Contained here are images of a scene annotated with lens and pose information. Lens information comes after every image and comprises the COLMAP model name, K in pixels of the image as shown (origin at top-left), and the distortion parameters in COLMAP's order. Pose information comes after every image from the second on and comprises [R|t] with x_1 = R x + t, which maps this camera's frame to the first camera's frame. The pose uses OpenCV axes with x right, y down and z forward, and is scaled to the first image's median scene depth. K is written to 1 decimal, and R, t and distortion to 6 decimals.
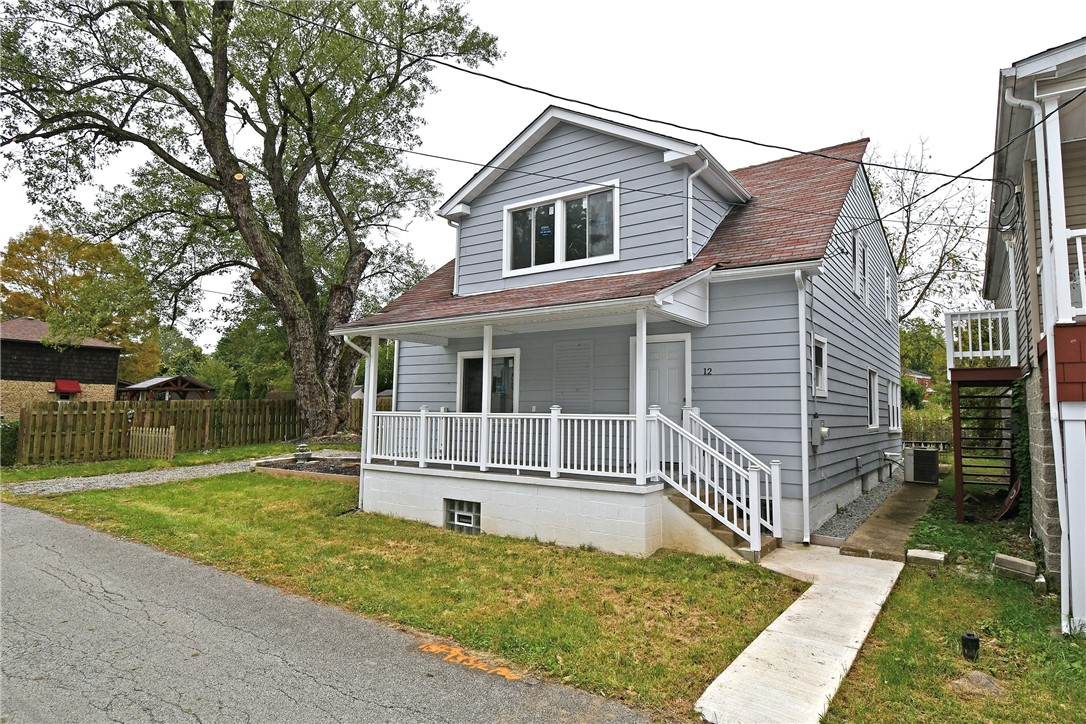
lens RADIAL K [[617.8, 0, 543.6], [0, 617.8, 356.5], [0, 0, 1]] dist [0.039653, 0.000100]
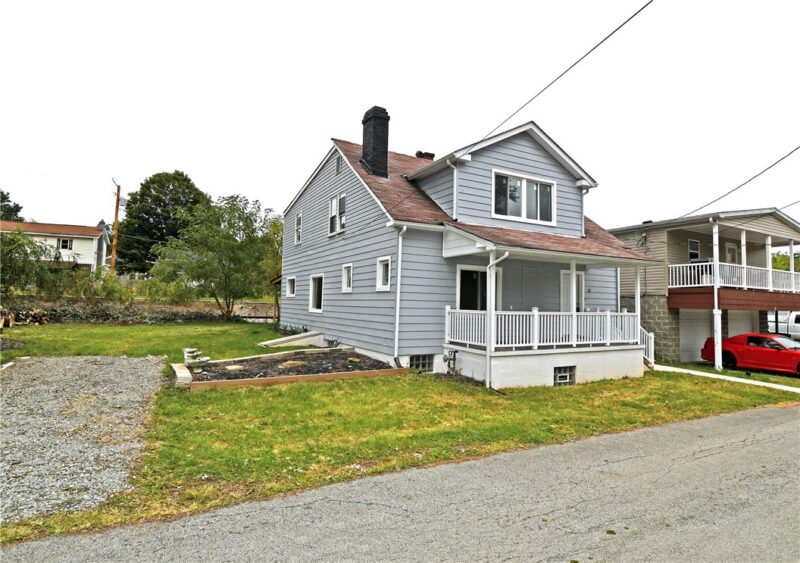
lens RADIAL K [[454.5, 0, 399.5], [0, 454.5, 284.3], [0, 0, 1]] dist [-0.035229, -0.000323]
pose [[0.443368, 0.042334, 0.895339, -1.229968], [-0.095435, 0.995436, 0.000193, 0.054146], [-0.891245, -0.085532, 0.445385, 0.782846]]
